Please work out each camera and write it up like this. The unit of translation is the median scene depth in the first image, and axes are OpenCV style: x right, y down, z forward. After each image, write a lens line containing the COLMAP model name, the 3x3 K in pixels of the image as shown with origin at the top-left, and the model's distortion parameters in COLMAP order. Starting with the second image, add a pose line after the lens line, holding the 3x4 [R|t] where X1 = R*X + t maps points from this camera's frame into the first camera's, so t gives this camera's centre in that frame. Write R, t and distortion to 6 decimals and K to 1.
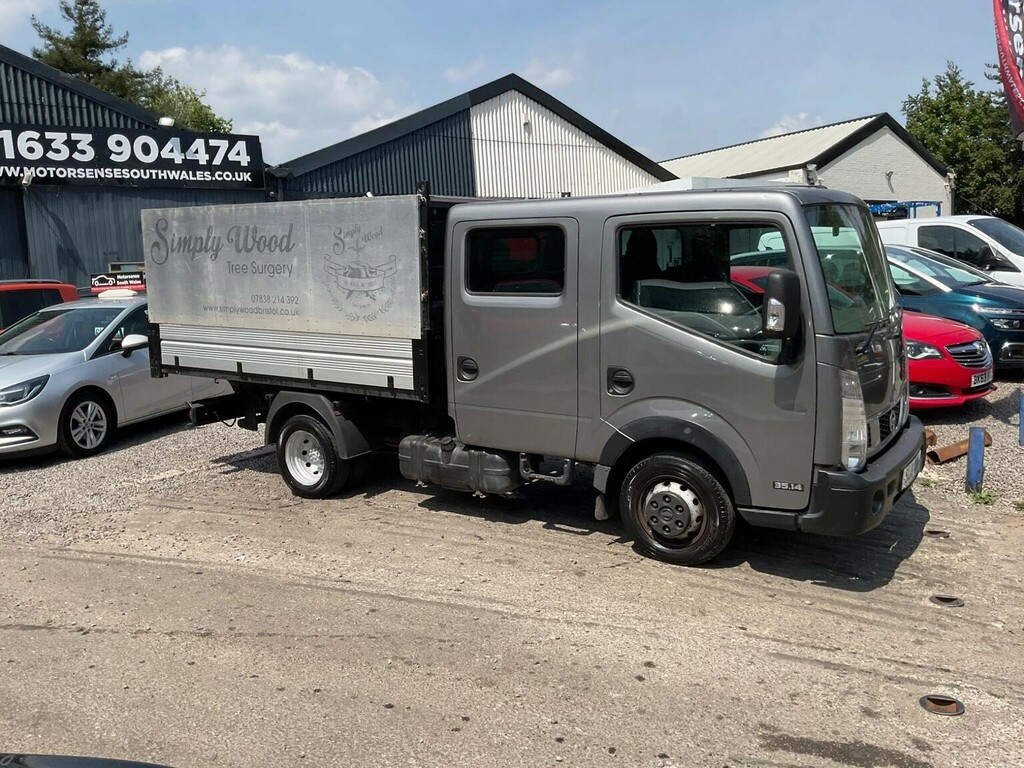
lens RADIAL K [[852.9, 0, 508.9], [0, 852.9, 374.3], [0, 0, 1]] dist [0.062035, -0.119704]
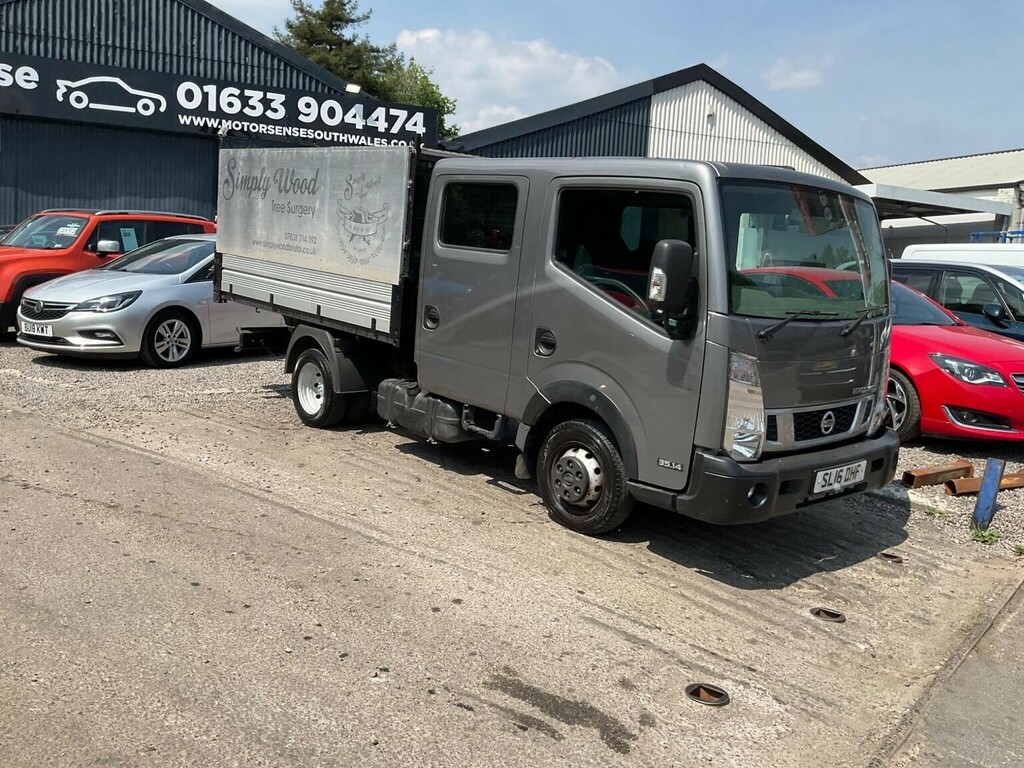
lens RADIAL K [[852.9, 0, 510.8], [0, 852.9, 376.1], [0, 0, 1]] dist [0.062035, -0.119704]
pose [[0.965629, 0.137707, -0.220449, 0.251381], [-0.135257, 0.990463, 0.026244, 0.021037], [0.221961, 0.004475, 0.975045, 0.007392]]
